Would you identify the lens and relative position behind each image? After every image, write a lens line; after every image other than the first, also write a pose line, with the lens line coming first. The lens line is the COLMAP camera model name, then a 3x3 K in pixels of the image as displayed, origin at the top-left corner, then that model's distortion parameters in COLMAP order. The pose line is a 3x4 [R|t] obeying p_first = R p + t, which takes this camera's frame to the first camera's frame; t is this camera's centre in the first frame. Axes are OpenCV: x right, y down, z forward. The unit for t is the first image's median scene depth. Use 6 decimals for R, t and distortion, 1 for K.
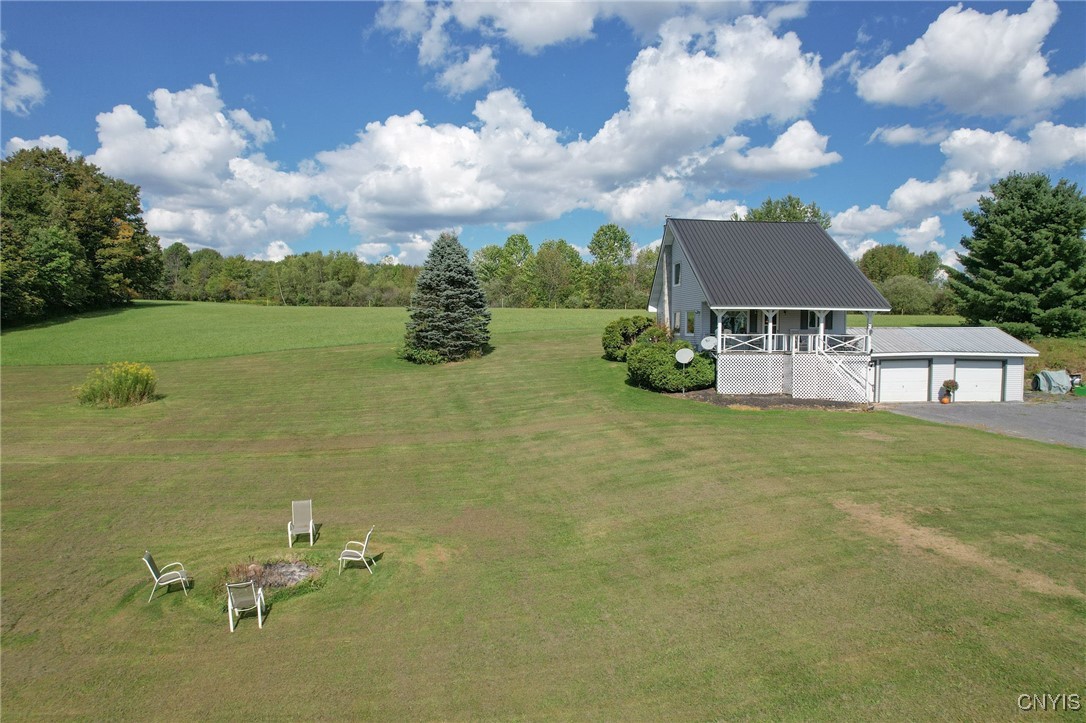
lens RADIAL K [[694.2, 0, 543.0], [0, 694.2, 361.5], [0, 0, 1]] dist [-0.079524, 0.069721]
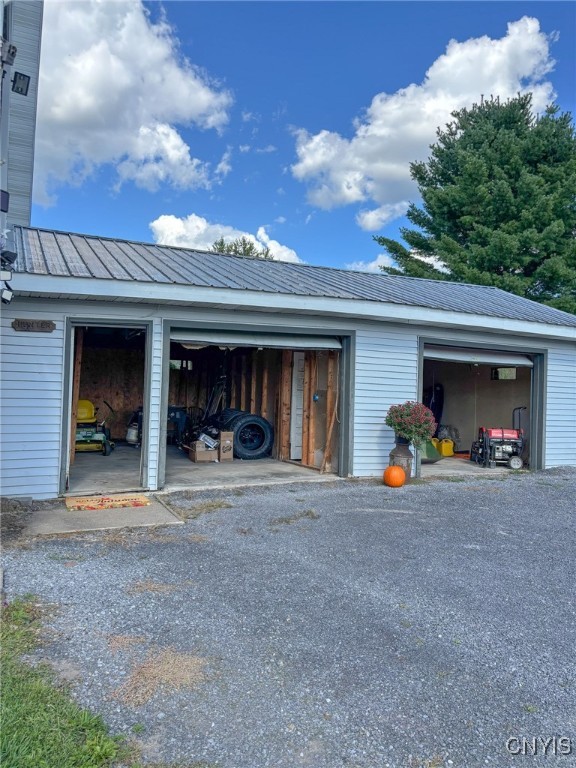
lens RADIAL K [[578.6, 0, 288.0], [0, 578.6, 384.0], [0, 0, 1]] dist [0.001112, 0.000398]
pose [[0.932048, 0.035448, 0.360597, 0.466590], [-0.020713, 0.998788, -0.044646, 0.032655], [-0.361743, 0.034143, 0.931652, 0.800290]]
